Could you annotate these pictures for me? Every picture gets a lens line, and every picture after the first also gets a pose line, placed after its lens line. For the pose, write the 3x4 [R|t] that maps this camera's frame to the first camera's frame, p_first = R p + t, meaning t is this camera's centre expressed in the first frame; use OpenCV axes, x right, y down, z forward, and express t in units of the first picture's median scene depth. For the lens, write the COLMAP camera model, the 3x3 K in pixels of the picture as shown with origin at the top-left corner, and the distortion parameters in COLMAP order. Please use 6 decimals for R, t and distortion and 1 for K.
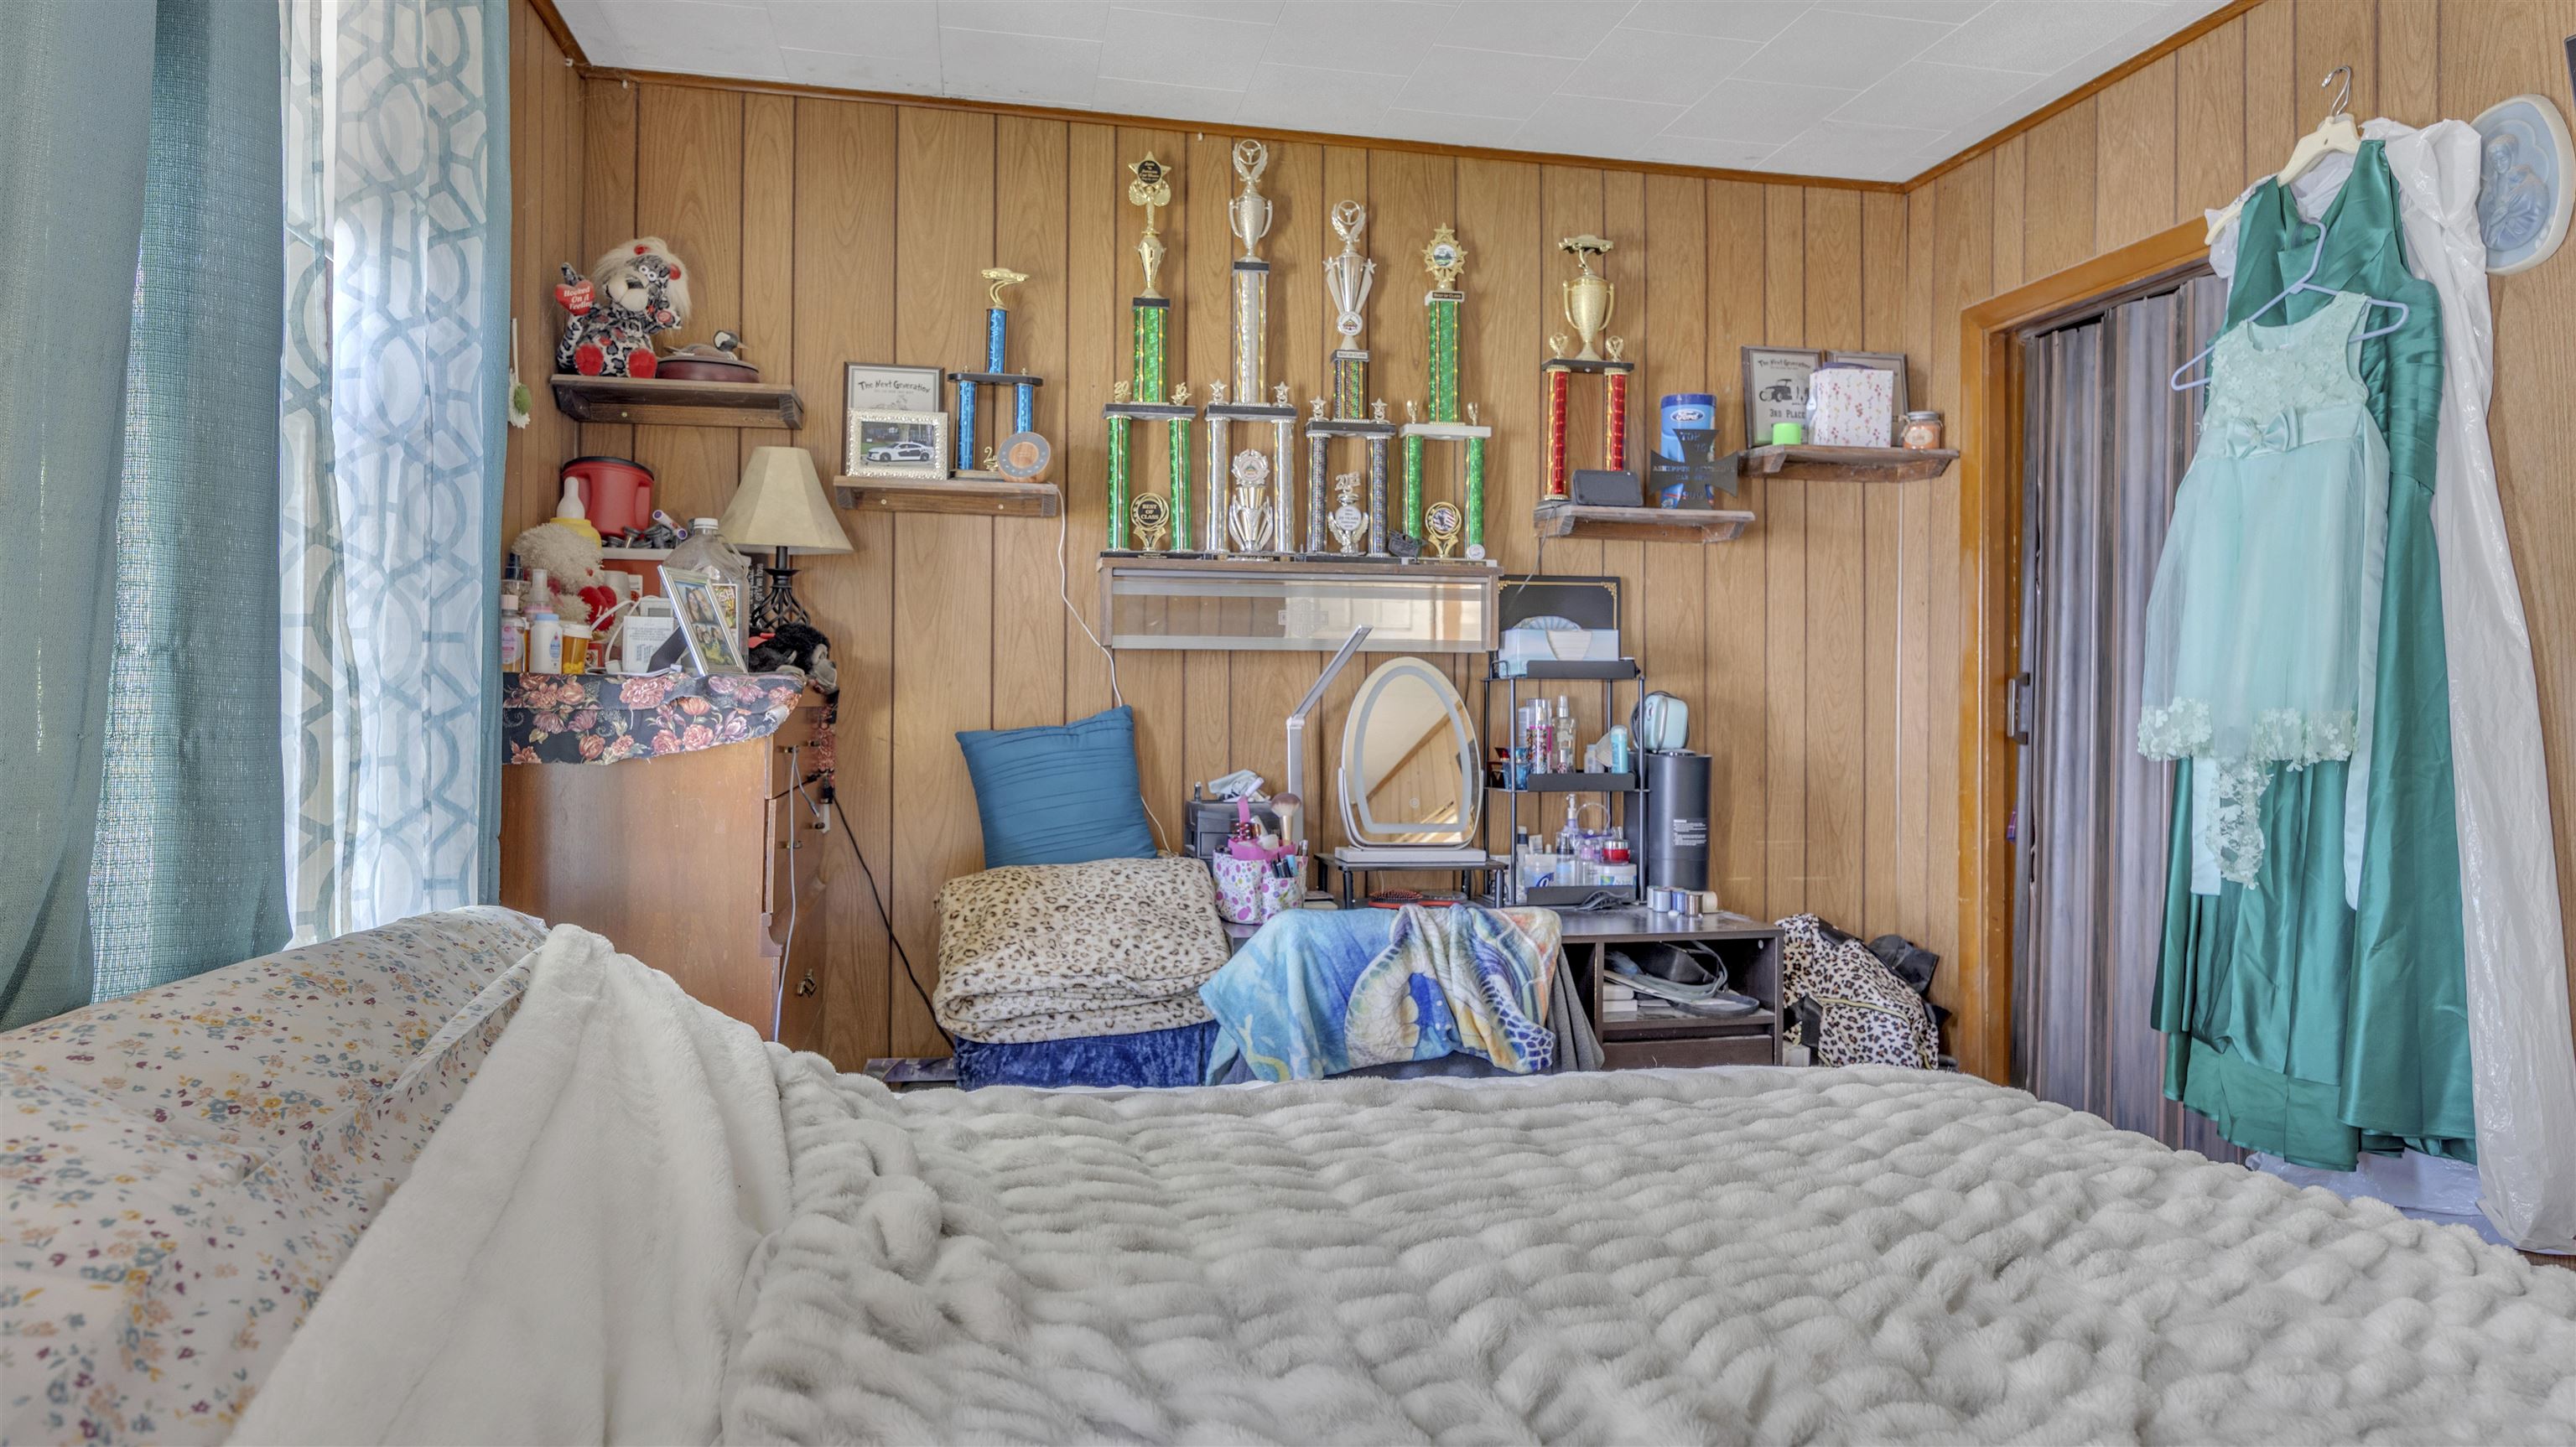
lens RADIAL K [[1452.4, 0, 1288.1], [0, 1452.4, 693.3], [0, 0, 1]] dist [-0.004964, -0.000900]
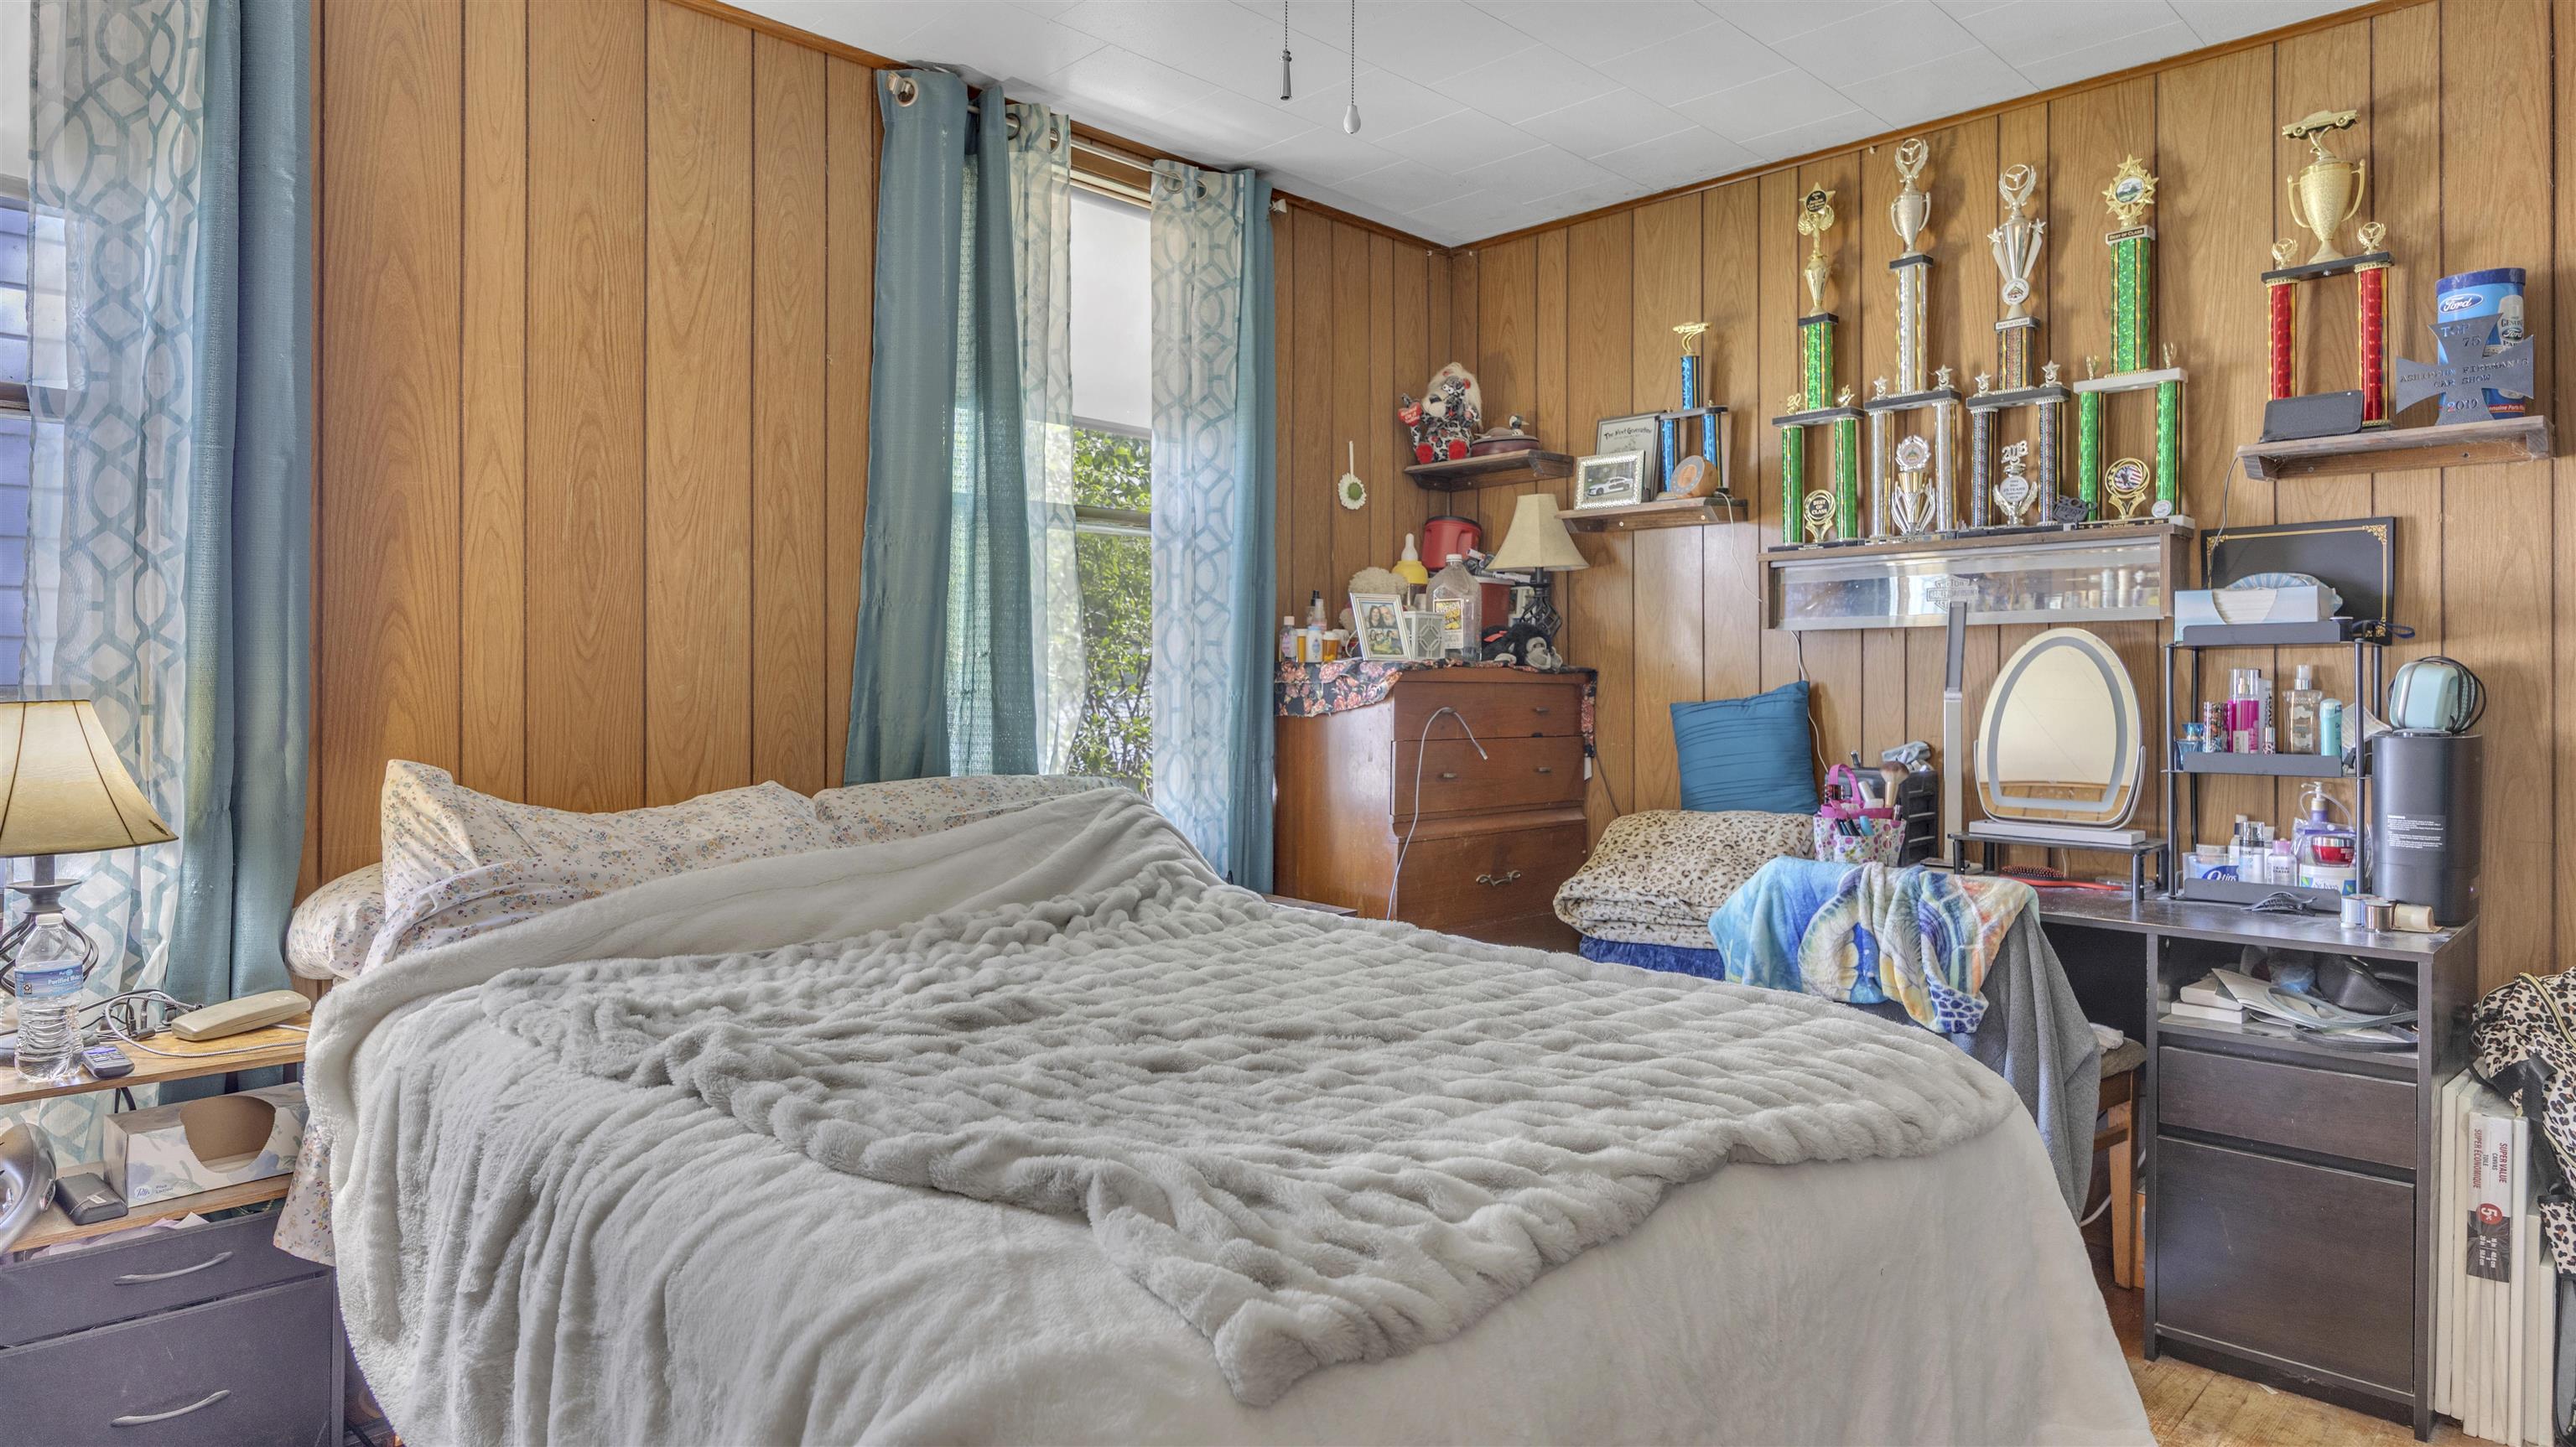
lens RADIAL K [[1419.1, 0, 1288.0], [0, 1419.1, 723.5], [0, 0, 1]] dist [-0.002721, -0.001314]
pose [[0.557198, 0.014021, -0.830261, 0.584050], [0.006905, 0.999745, 0.021518, 0.014986], [0.830351, -0.017723, 0.556959, 0.050118]]
